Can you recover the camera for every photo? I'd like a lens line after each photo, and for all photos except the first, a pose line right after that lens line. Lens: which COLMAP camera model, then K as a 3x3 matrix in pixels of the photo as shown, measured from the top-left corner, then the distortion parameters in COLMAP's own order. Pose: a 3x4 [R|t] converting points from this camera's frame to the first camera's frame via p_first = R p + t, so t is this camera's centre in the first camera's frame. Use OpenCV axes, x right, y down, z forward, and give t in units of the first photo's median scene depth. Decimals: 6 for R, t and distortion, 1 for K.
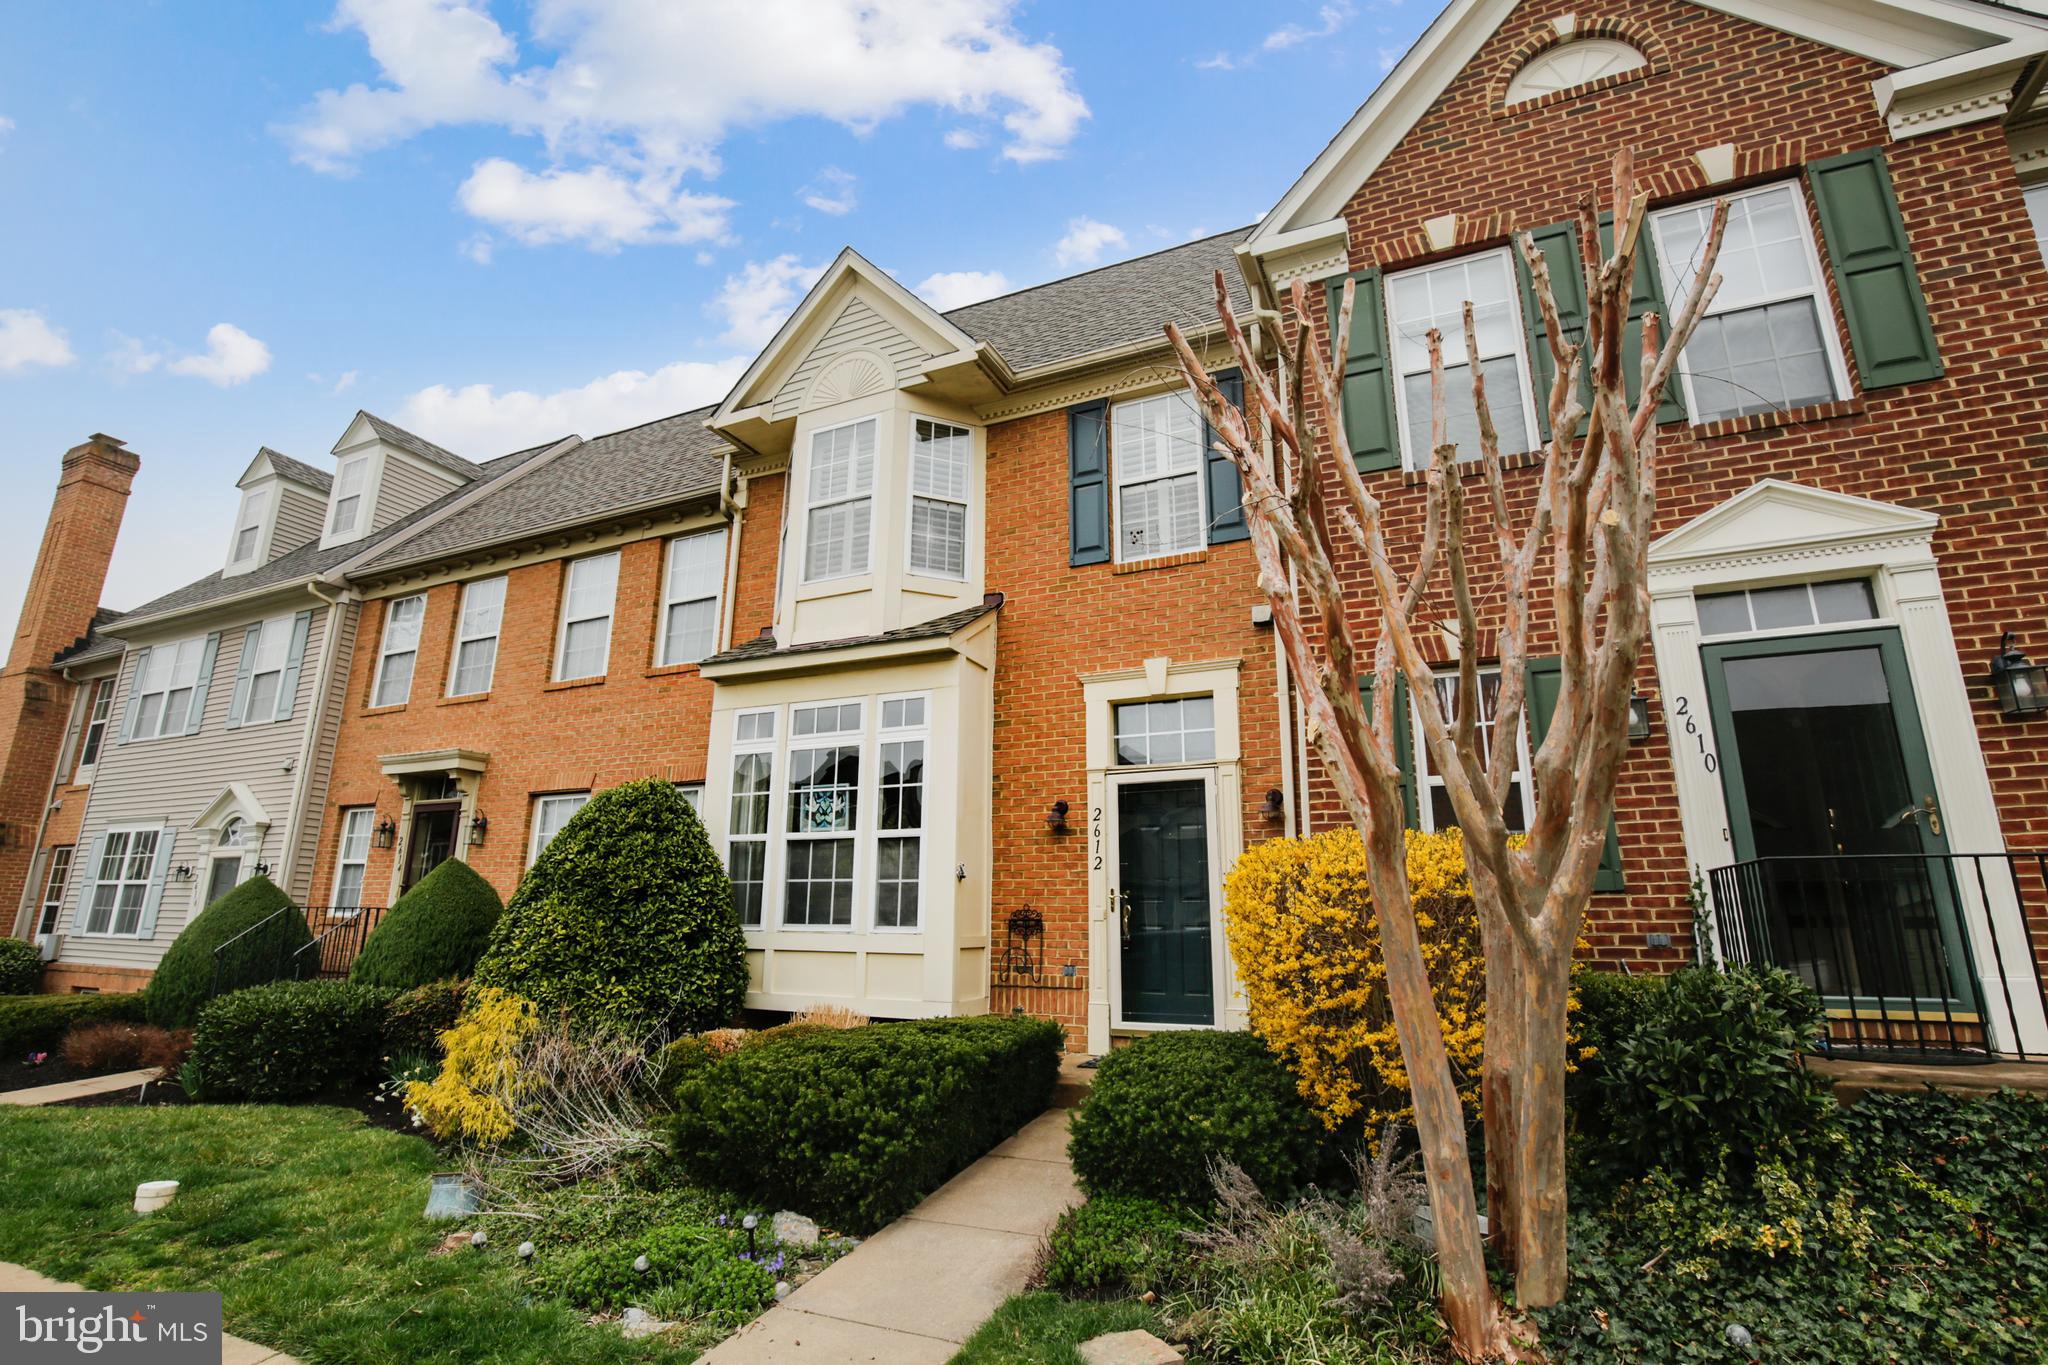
lens RADIAL K [[951.3, 0, 1025.7], [0, 951.3, 666.4], [0, 0, 1]] dist [-0.002760, -0.000256]
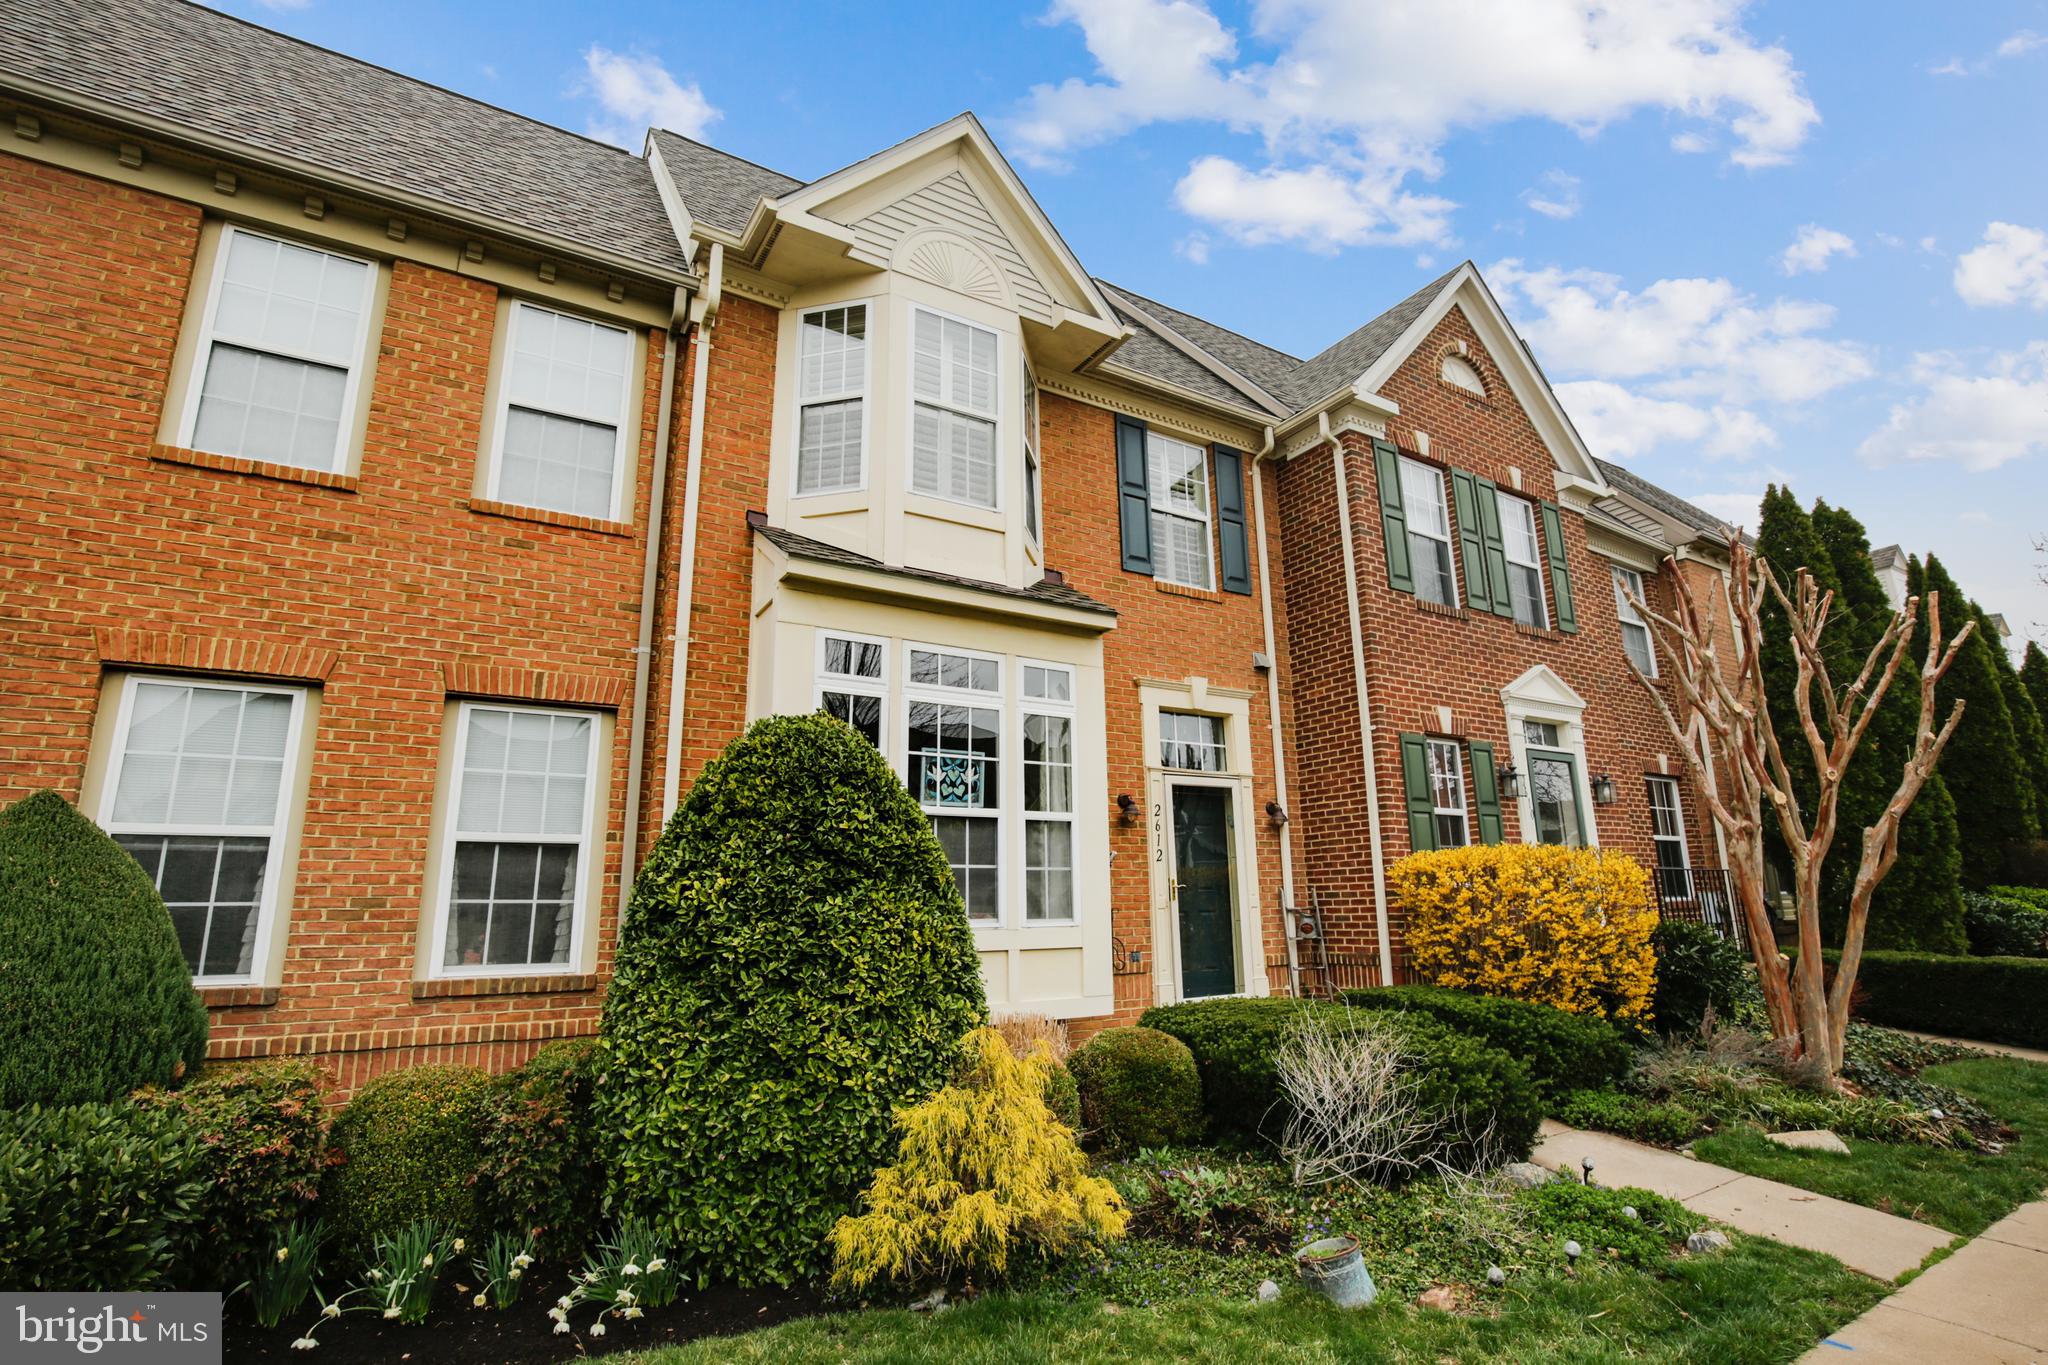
lens RADIAL K [[951.3, 0, 1025.7], [0, 951.3, 666.4], [0, 0, 1]] dist [-0.002760, -0.000256]
pose [[0.566103, 0.184986, 0.803310, -0.879465], [-0.203595, 0.975682, -0.081204, 0.111248], [-0.798797, -0.117580, 0.589999, 0.487248]]
